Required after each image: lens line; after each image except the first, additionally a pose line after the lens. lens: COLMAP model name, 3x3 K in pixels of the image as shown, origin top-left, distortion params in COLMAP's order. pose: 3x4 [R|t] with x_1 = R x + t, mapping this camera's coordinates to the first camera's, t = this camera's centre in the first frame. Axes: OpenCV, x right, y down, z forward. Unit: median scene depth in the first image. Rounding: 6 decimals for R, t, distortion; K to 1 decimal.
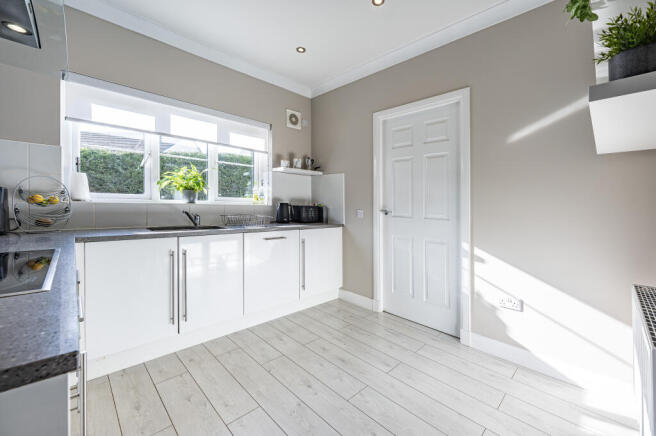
lens RADIAL K [[269.5, 0, 336.1], [0, 269.5, 185.1], [0, 0, 1]] dist [0.000732, 0.000055]
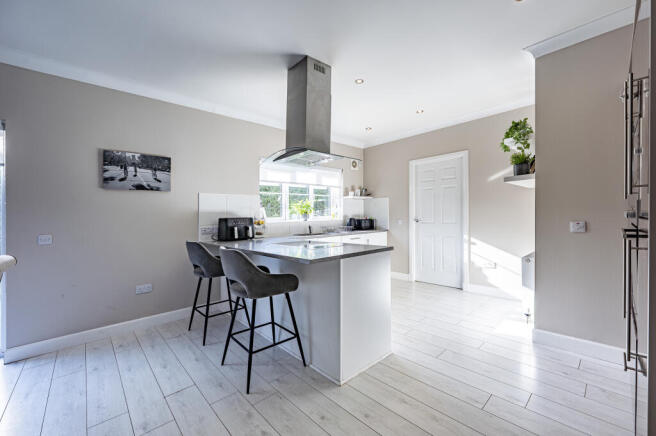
lens RADIAL K [[262.5, 0, 328.6], [0, 262.5, 224.7], [0, 0, 1]] dist [-0.000224, 0.000062]
pose [[0.997994, -0.044525, -0.044996, -0.272298], [0.048817, 0.993861, 0.099288, -0.059514], [0.040299, -0.101285, 0.994041, -0.596714]]
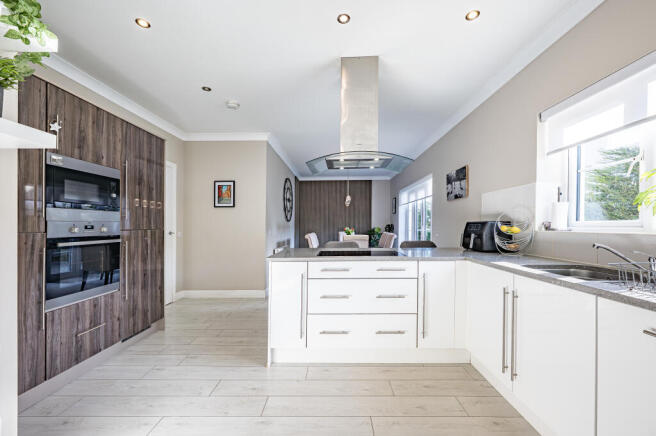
lens RADIAL K [[262.5, 0, 328.6], [0, 262.5, 224.7], [0, 0, 1]] dist [-0.000224, 0.000062]
pose [[-0.717042, -0.018251, -0.696791, 0.236051], [0.041850, 0.996726, -0.069174, 0.048738], [0.695773, -0.078761, -0.713931, 0.753821]]
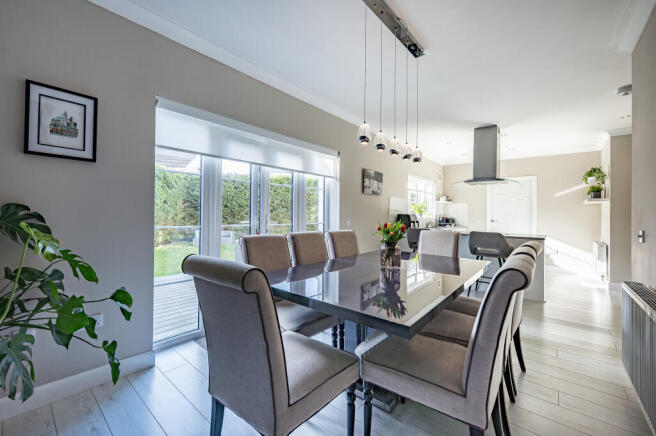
lens RADIAL K [[271.5, 0, 317.6], [0, 271.5, 216.8], [0, 0, 1]] dist [0.000251, 0.000051]
pose [[0.997723, -0.003145, 0.067378, -1.397887], [-0.002514, 0.996484, 0.083743, -0.123982], [-0.067405, -0.083722, 0.994207, -1.167082]]
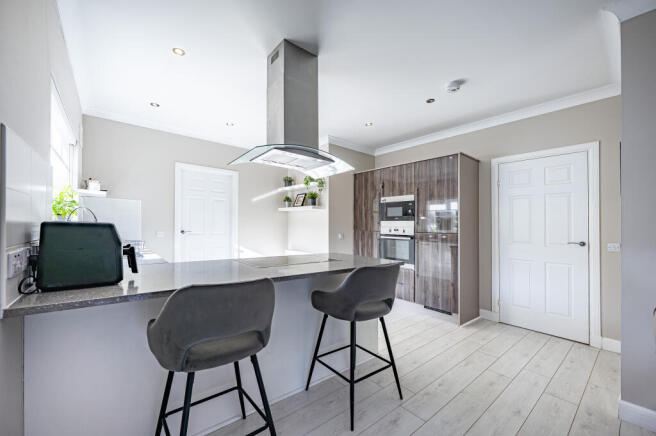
lens RADIAL K [[262.5, 0, 328.6], [0, 262.5, 224.7], [0, 0, 1]] dist [-0.000224, 0.000062]
pose [[0.087883, -0.011699, 0.996062, -1.098333], [-0.089511, 0.995793, 0.019593, -0.035747], [-0.992101, -0.090880, 0.086466, 0.081889]]
